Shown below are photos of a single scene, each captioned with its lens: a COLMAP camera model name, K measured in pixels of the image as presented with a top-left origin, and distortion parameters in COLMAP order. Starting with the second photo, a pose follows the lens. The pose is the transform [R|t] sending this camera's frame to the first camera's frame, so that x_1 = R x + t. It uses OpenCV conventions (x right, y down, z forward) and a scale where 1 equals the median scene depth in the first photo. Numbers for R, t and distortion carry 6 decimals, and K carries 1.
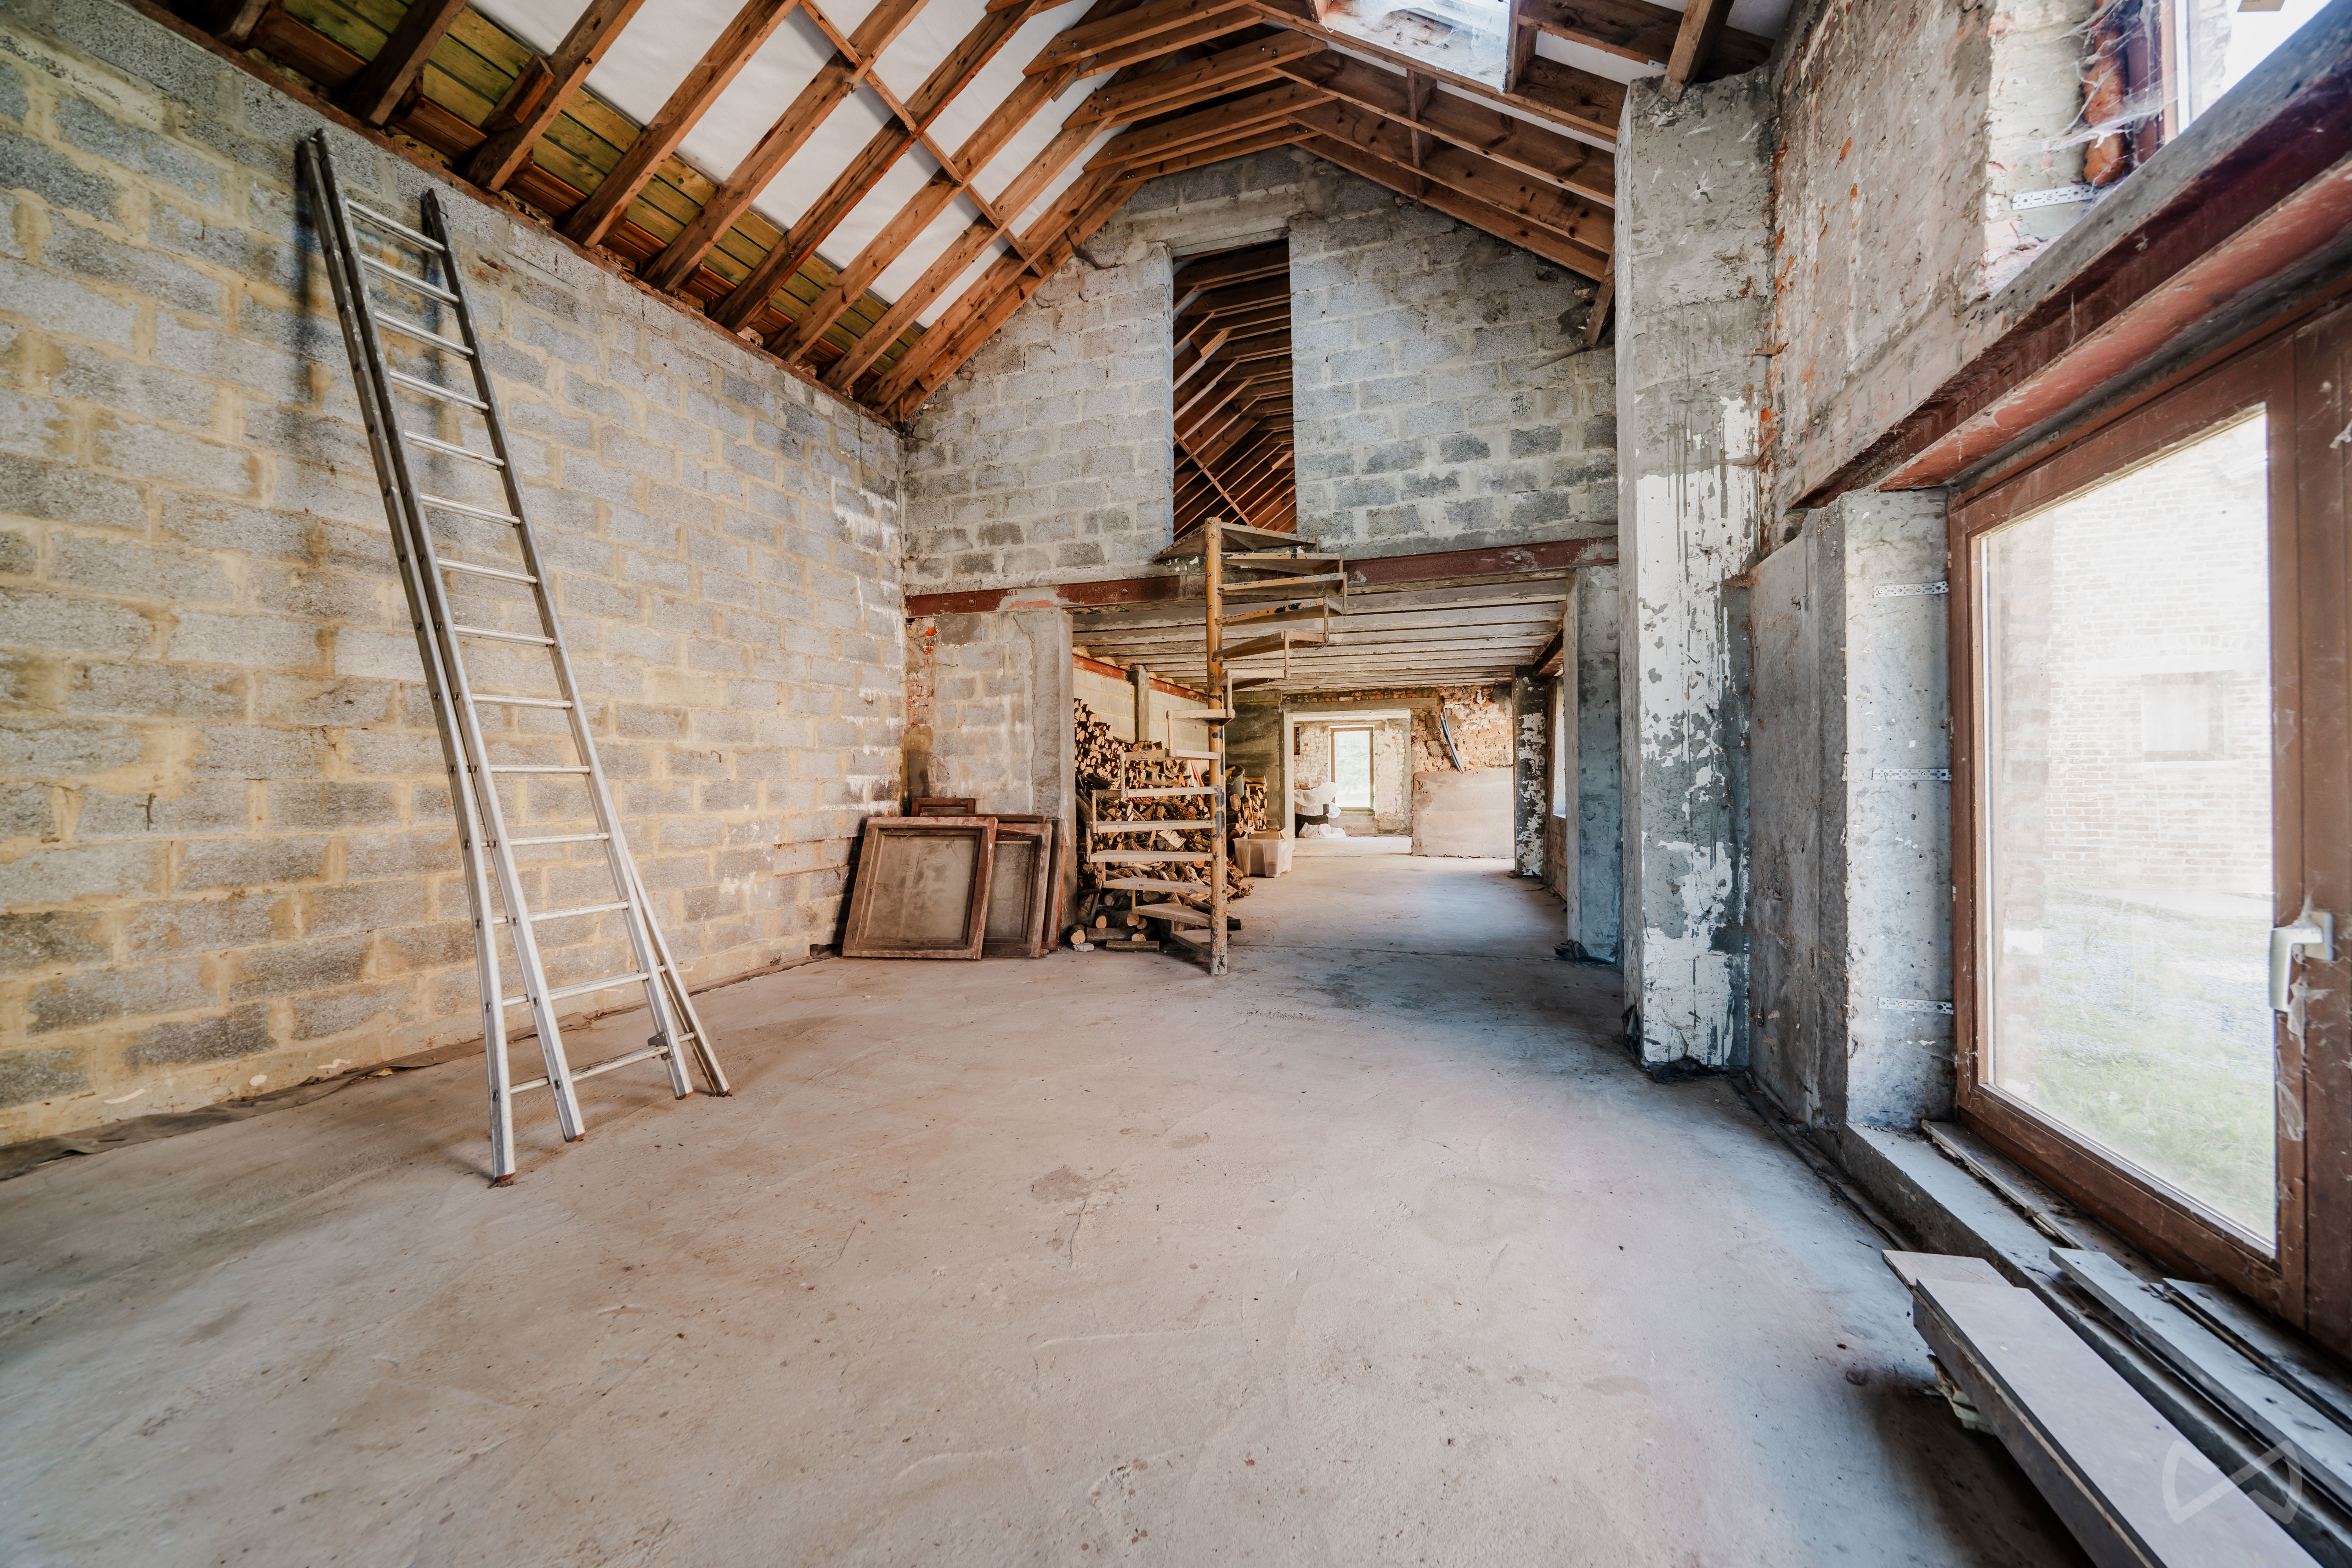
lens RADIAL K [[798.0, 0, 1176.4], [0, 798.0, 781.3], [0, 0, 1]] dist [-0.006284, 0.000193]
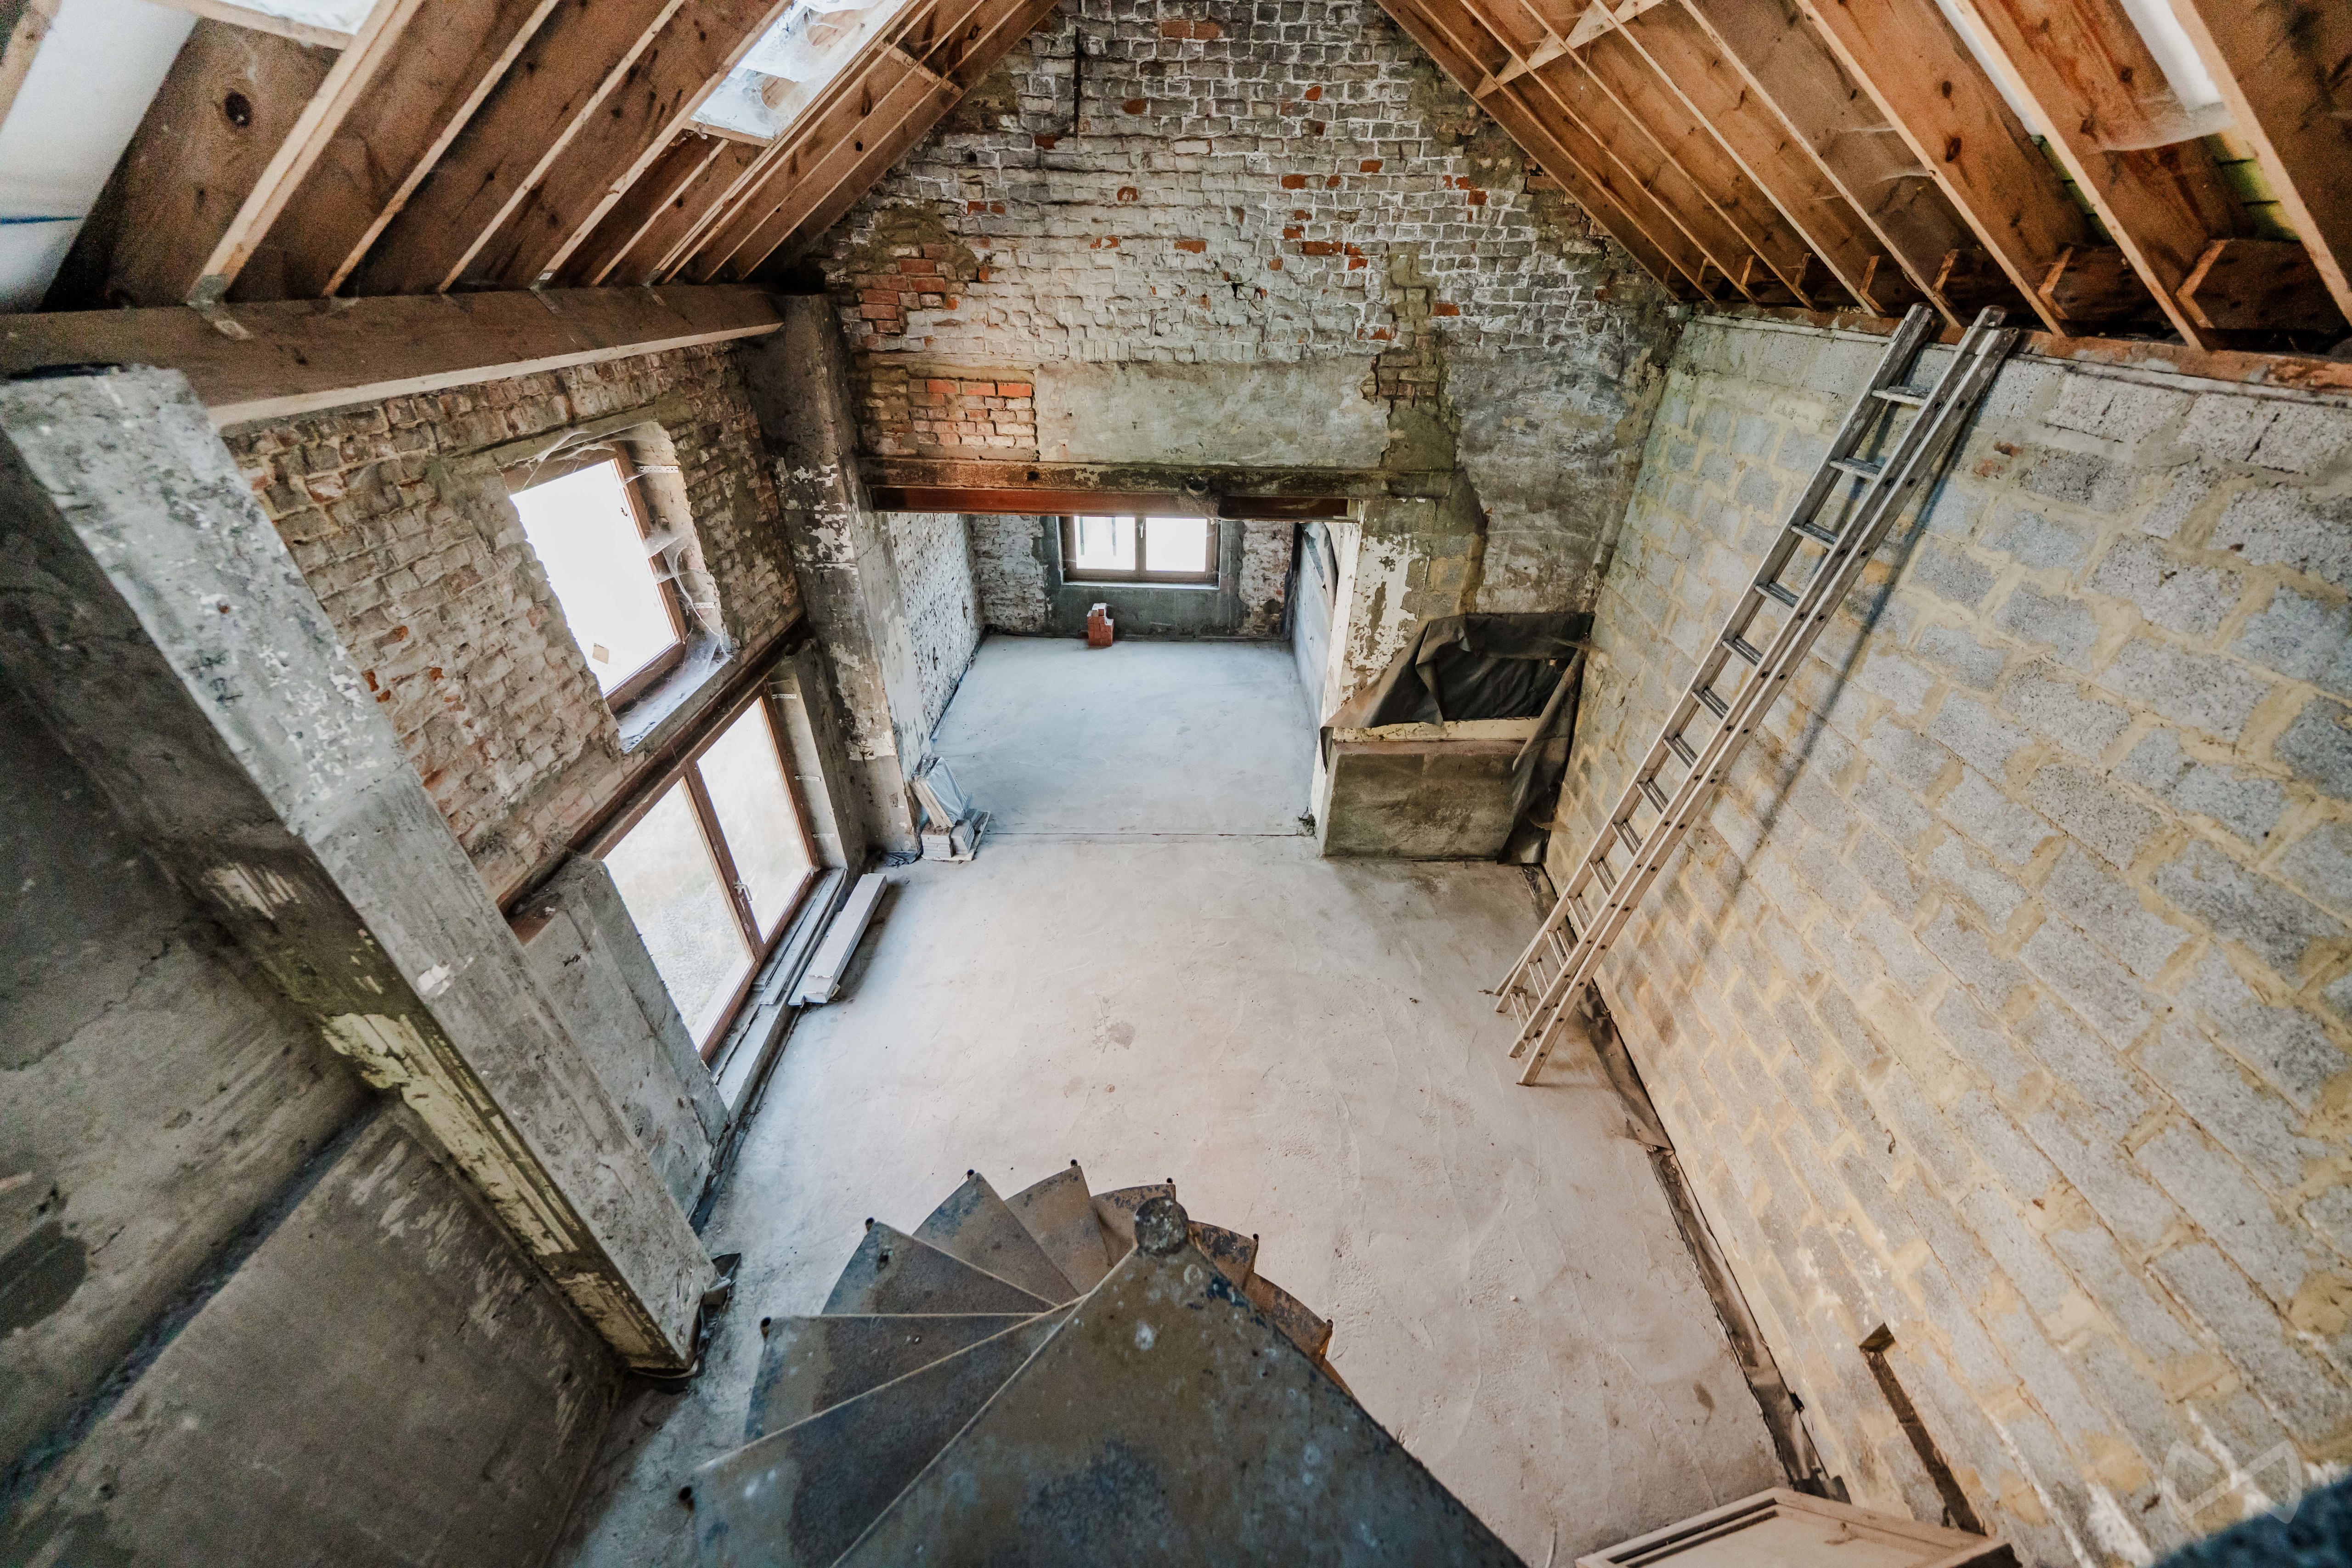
lens RADIAL K [[798.6, 0, 1173.9], [0, 798.6, 774.3], [0, 0, 1]] dist [-0.002437, -0.000046]
pose [[-0.946839, 0.174798, -0.270077, 0.050778], [-0.001928, 0.836412, 0.548097, -0.346182], [0.321702, 0.519481, -0.791611, 0.641592]]
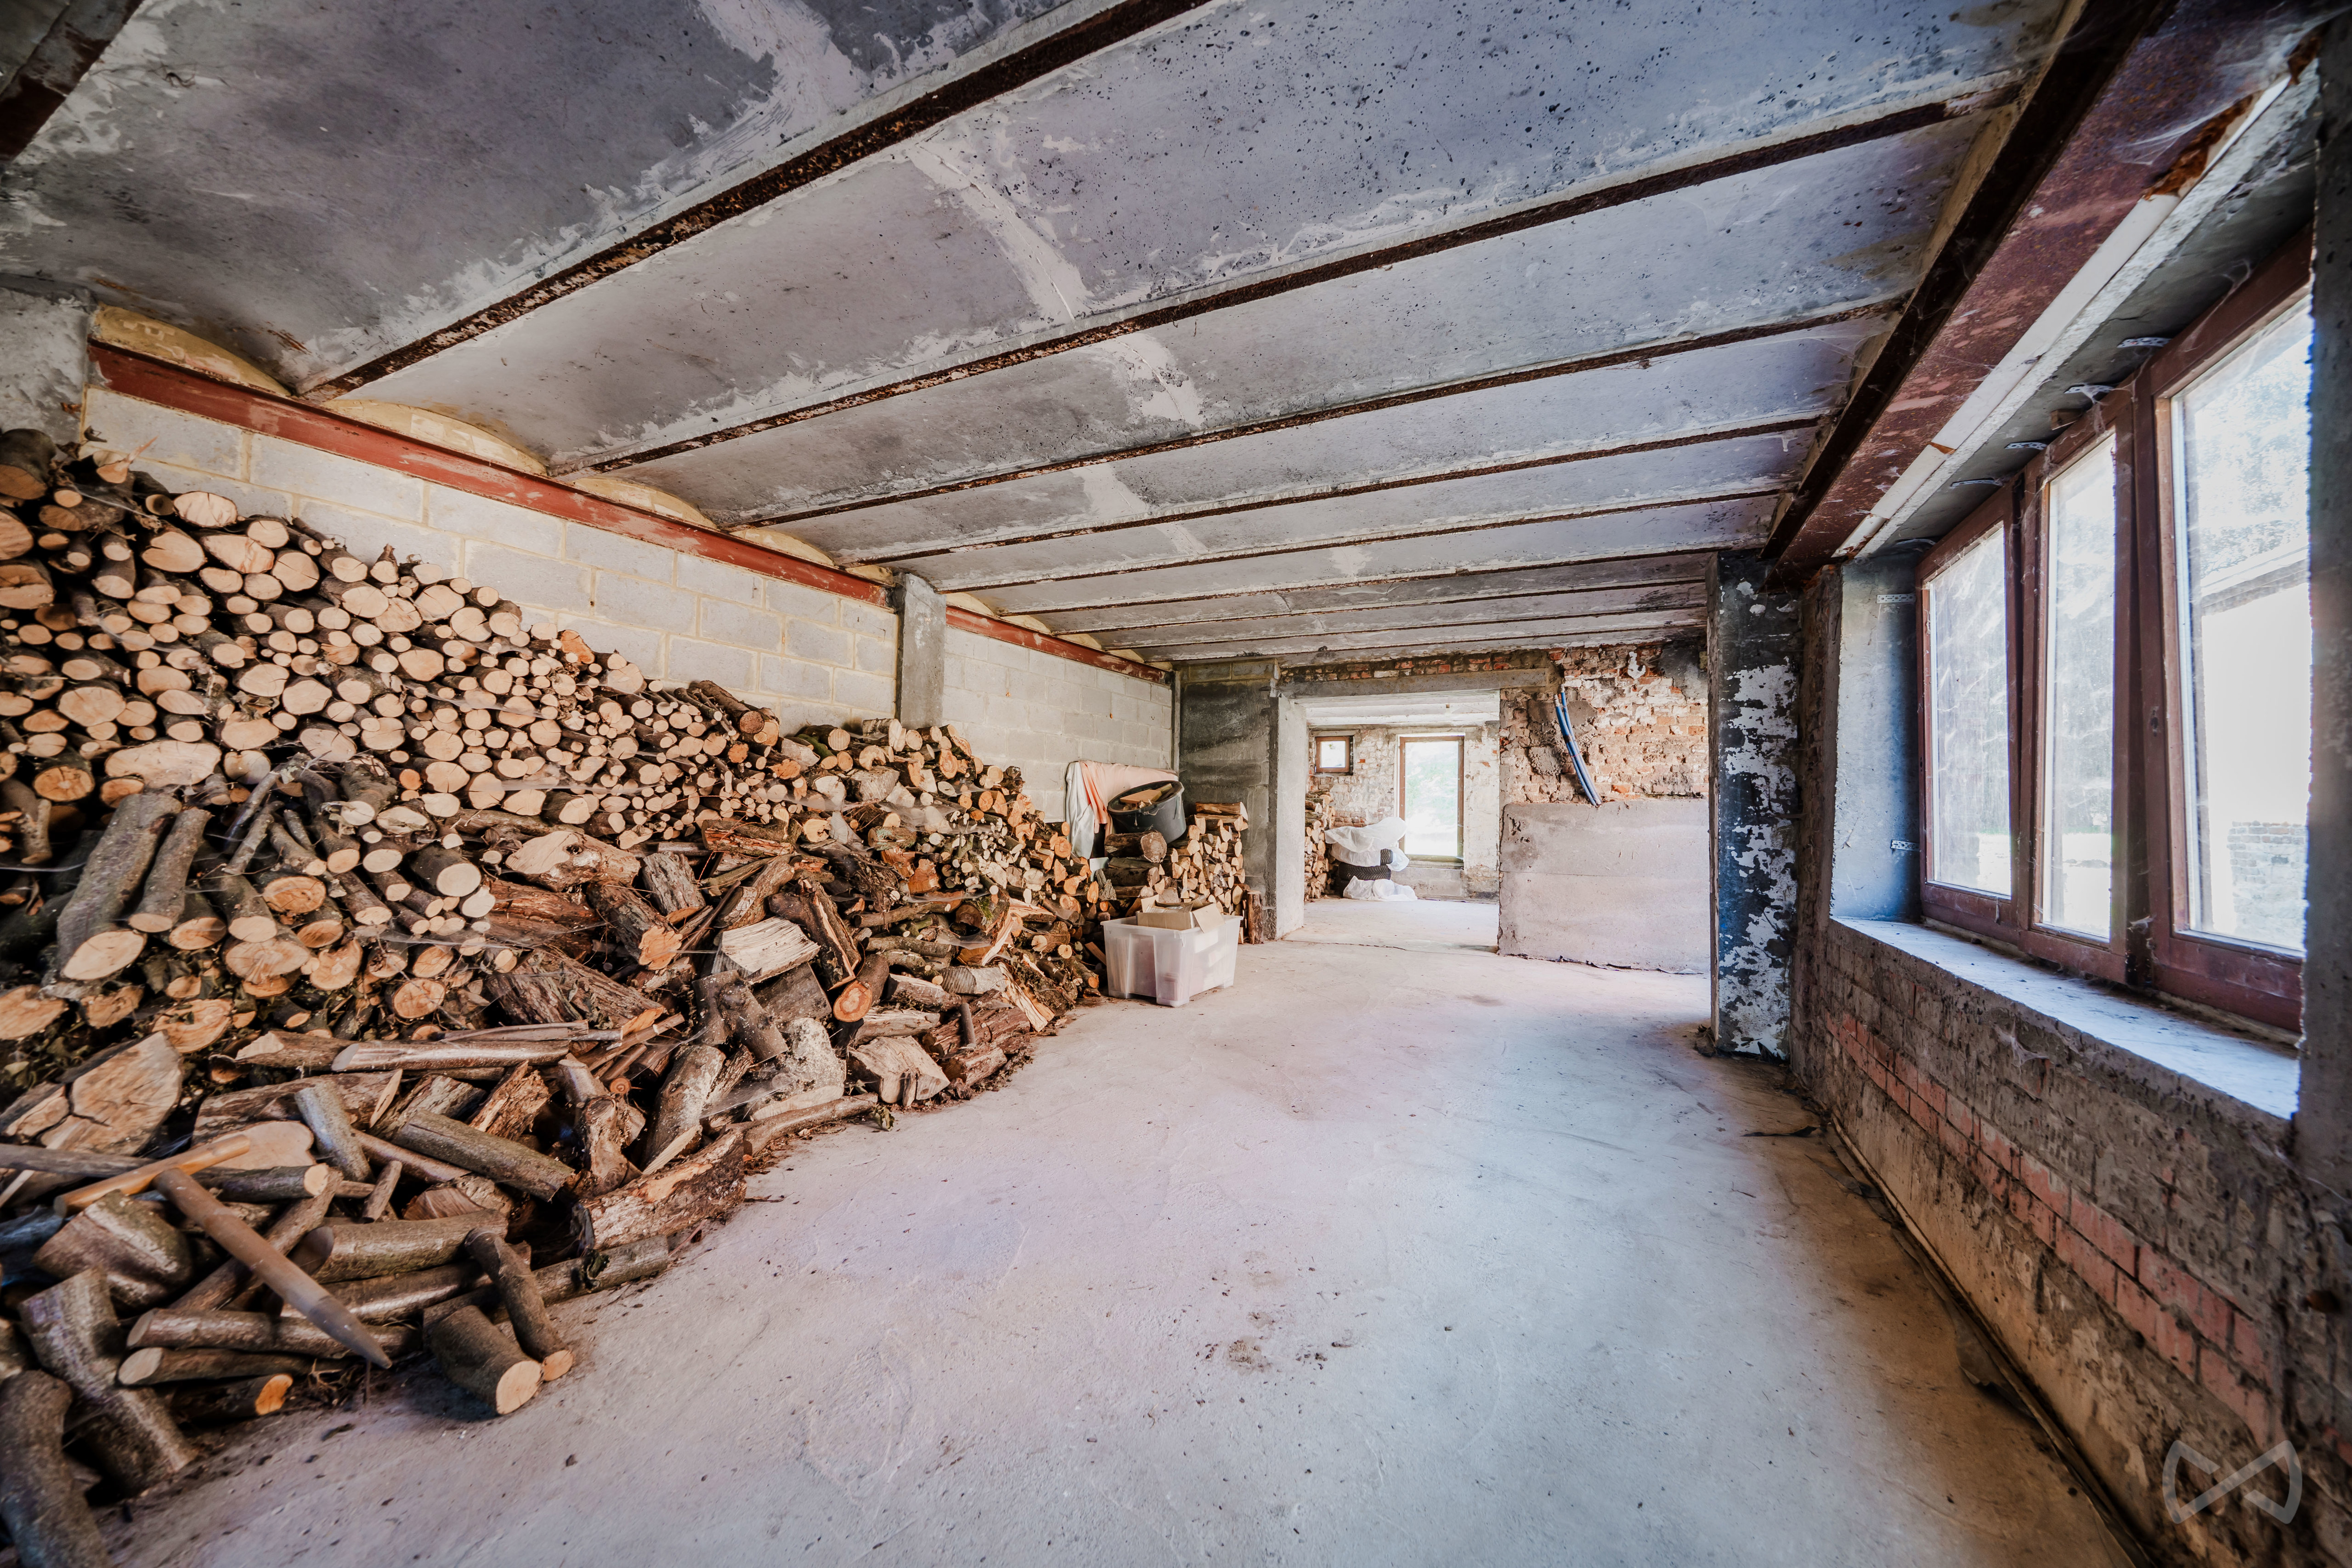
lens RADIAL K [[798.0, 0, 1176.4], [0, 798.0, 781.3], [0, 0, 1]] dist [-0.006284, 0.000193]
pose [[0.985769, 0.022378, -0.166611, 0.226540], [-0.028331, 0.999039, -0.033439, -0.002089], [0.165703, 0.037683, 0.985455, 0.570570]]
